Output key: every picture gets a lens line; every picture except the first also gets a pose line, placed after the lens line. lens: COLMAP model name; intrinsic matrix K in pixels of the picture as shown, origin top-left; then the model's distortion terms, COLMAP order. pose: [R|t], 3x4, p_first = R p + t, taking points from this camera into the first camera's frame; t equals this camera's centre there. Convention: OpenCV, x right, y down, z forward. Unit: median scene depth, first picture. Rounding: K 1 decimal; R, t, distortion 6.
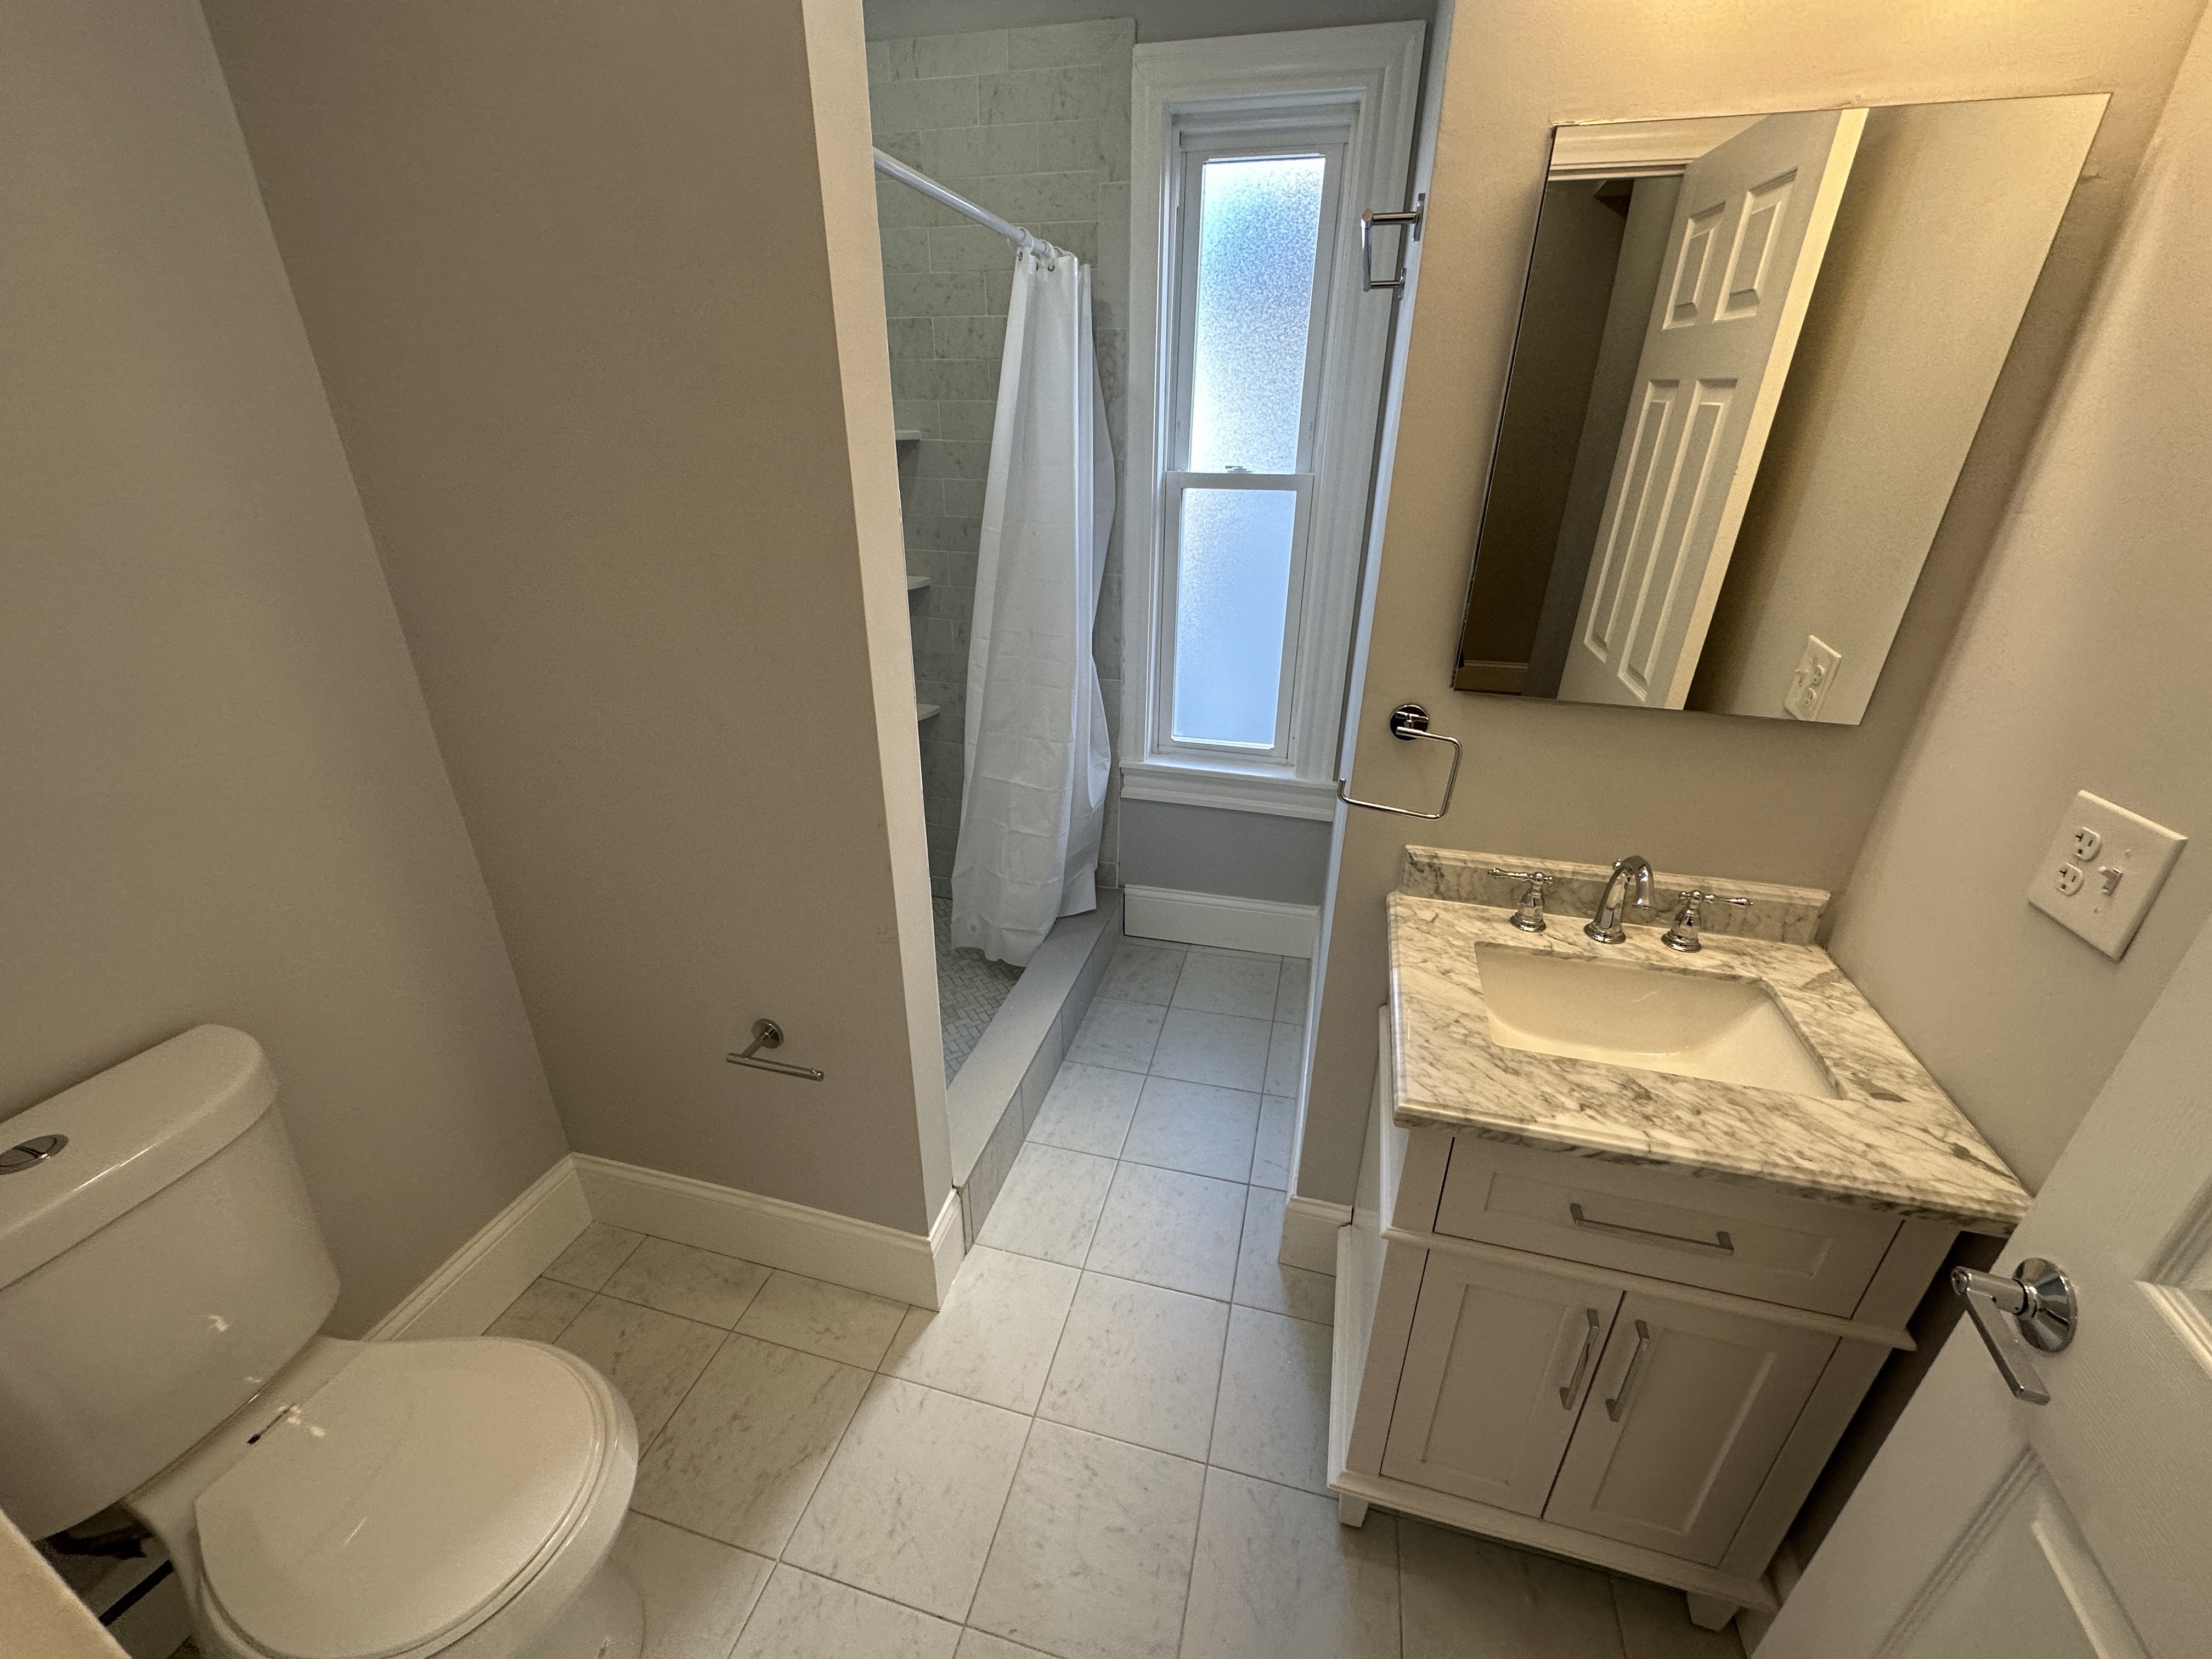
lens RADIAL K [[879.2, 0, 1105.5], [0, 879.2, 835.3], [0, 0, 1]] dist [-0.001571, 0.000434]
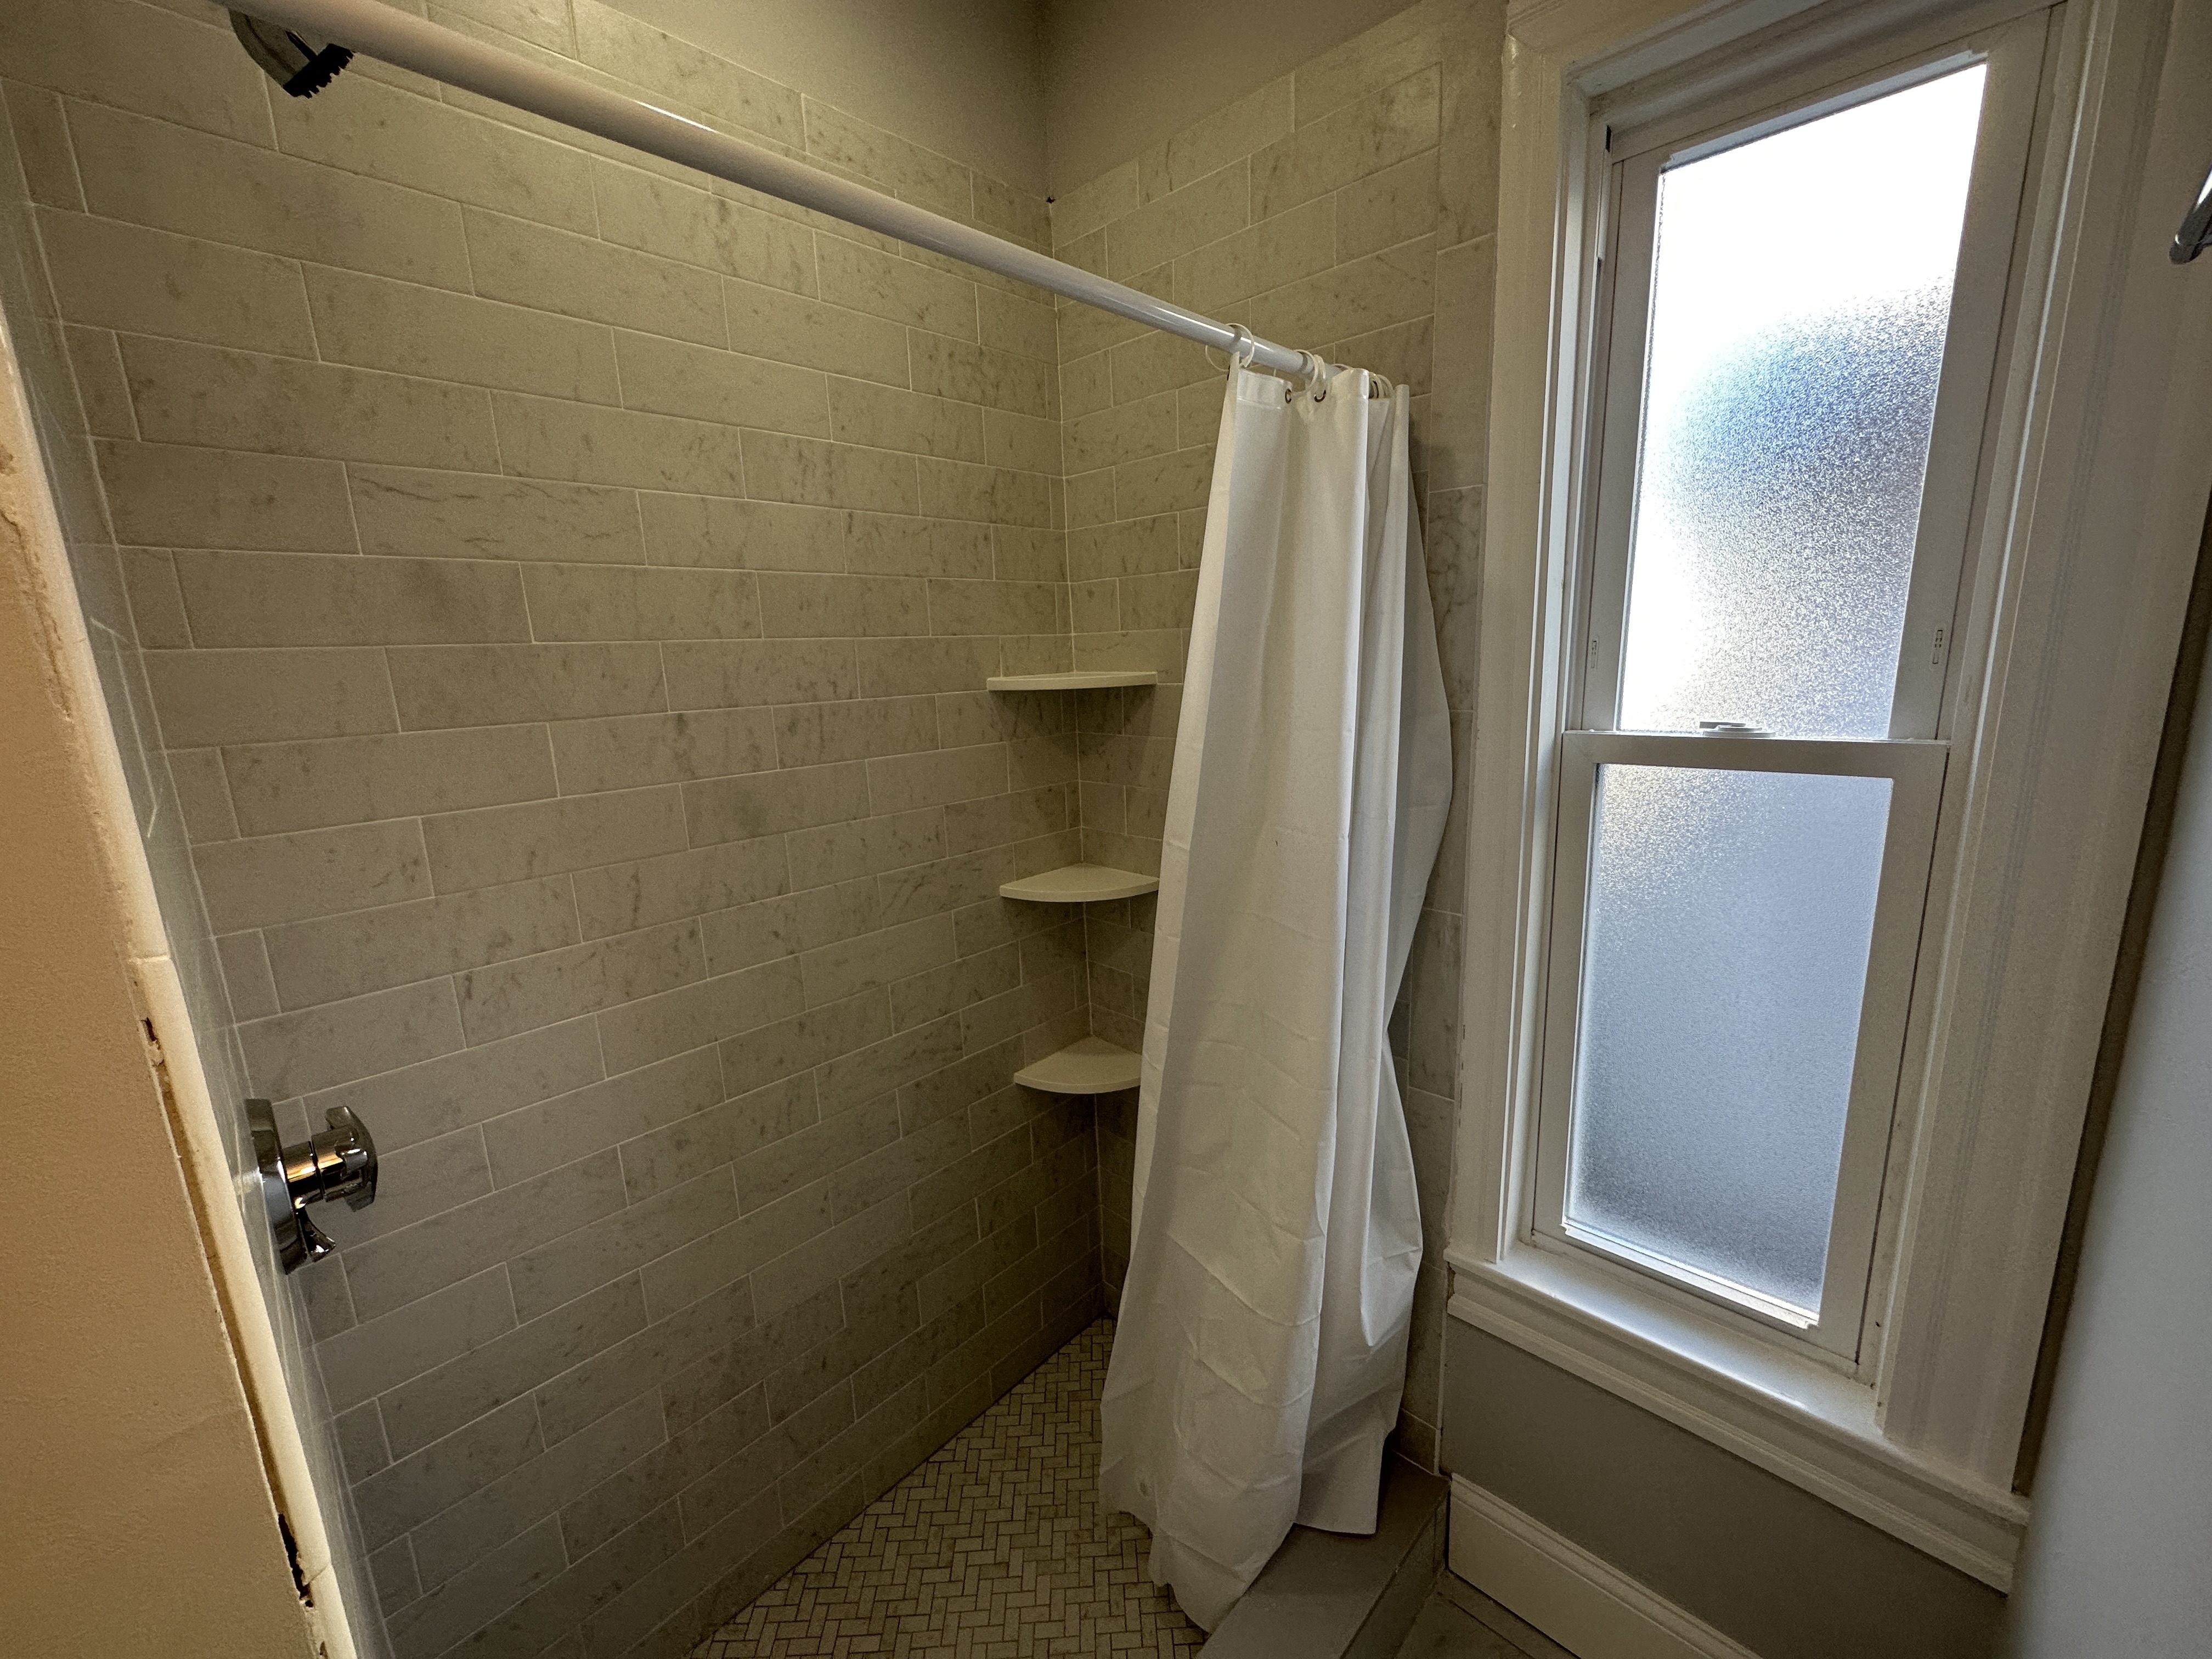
lens RADIAL K [[879.2, 0, 1109.0], [0, 879.2, 831.5], [0, 0, 1]] dist [-0.001571, 0.000434]
pose [[0.873393, 0.057933, -0.483558, 0.088961], [-0.164915, 0.969422, -0.181724, -0.220062], [0.458244, 0.238462, 0.856240, 0.451628]]
